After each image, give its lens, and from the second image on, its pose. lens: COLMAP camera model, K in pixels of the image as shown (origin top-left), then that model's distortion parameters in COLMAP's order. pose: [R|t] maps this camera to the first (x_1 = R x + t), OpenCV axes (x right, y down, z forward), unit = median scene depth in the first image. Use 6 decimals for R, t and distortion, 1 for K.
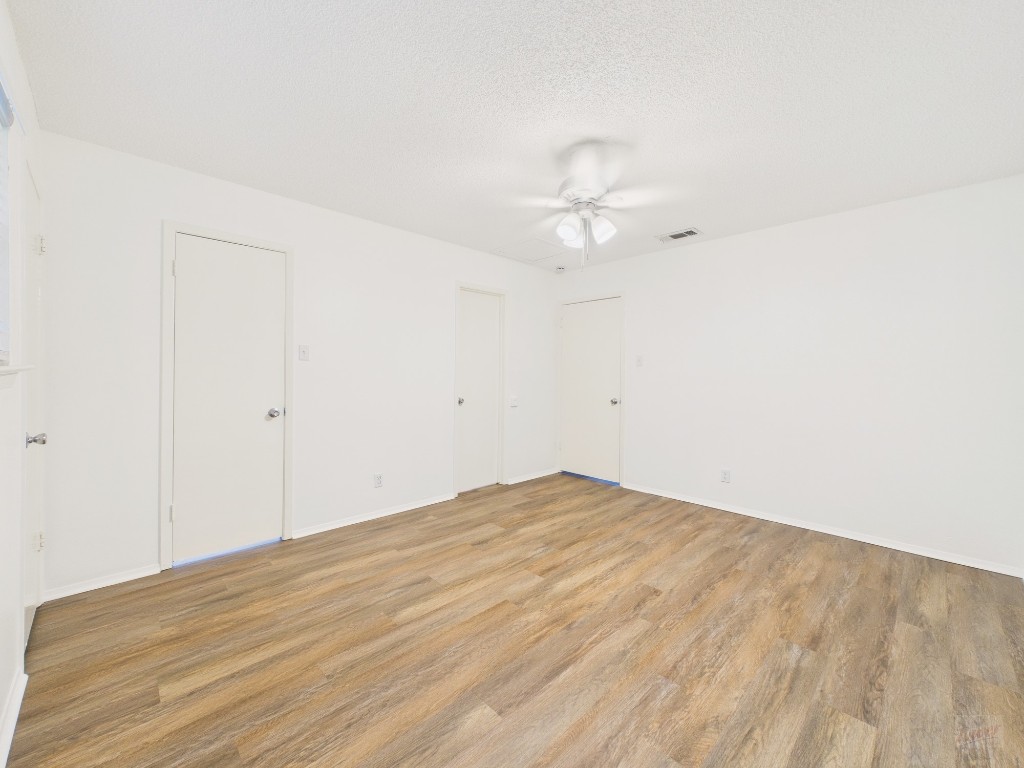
lens RADIAL K [[412.6, 0, 513.2], [0, 412.6, 378.2], [0, 0, 1]] dist [0.002112, 0.000213]
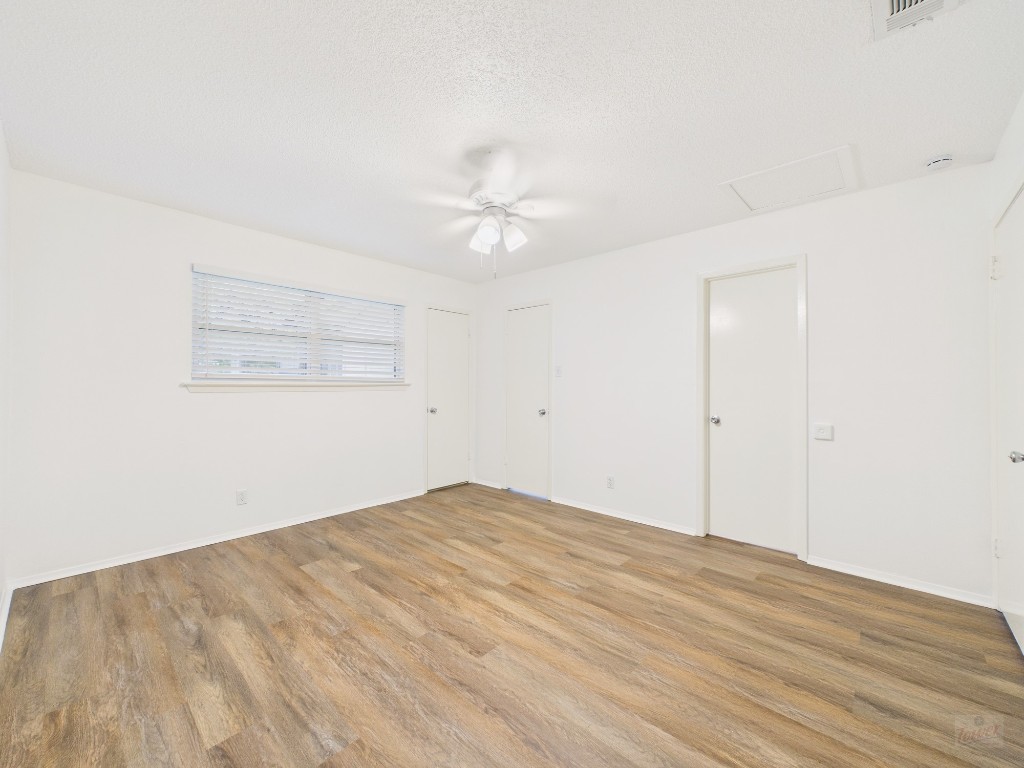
lens RADIAL K [[412.6, 0, 512.1], [0, 412.6, 385.3], [0, 0, 1]] dist [0.002112, 0.000213]
pose [[0.051524, -0.007657, -0.998642, 1.084854], [-0.012847, 0.999883, -0.008330, 0.000229], [0.998589, 0.013259, 0.051419, 0.950464]]
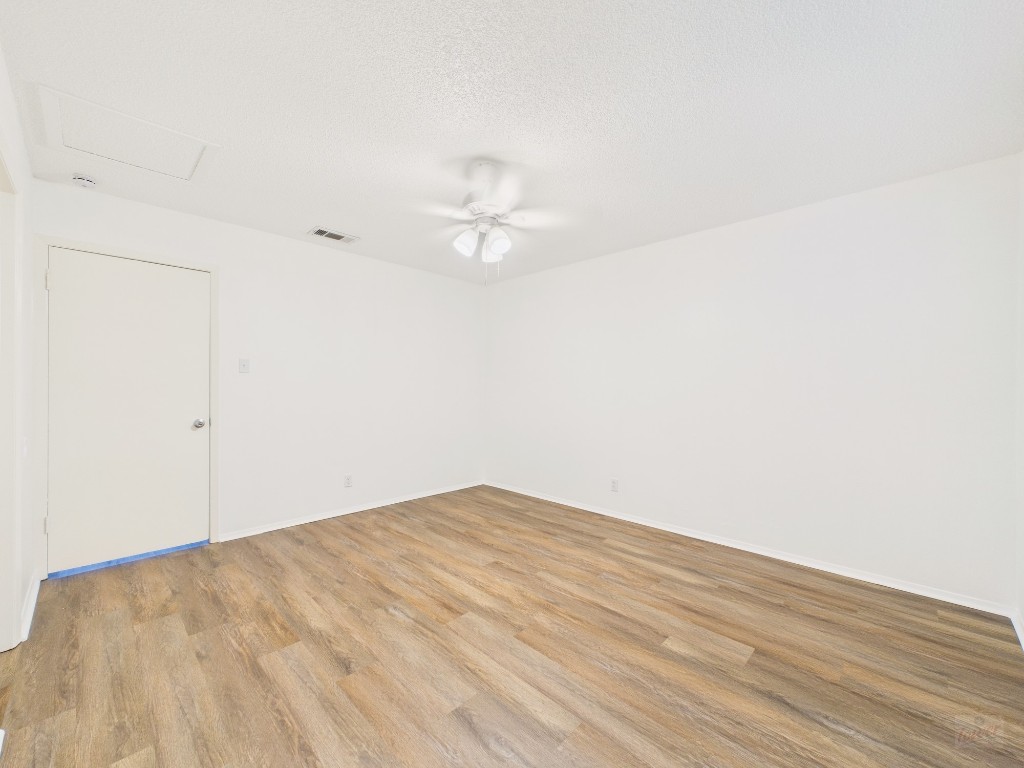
lens RADIAL K [[412.6, 0, 511.0], [0, 412.6, 384.4], [0, 0, 1]] dist [0.002112, 0.000213]
pose [[-0.018279, -0.003123, 0.999828, -0.823603], [0.003374, 0.999989, 0.003186, -0.016572], [-0.999827, 0.003432, -0.018268, 0.914259]]
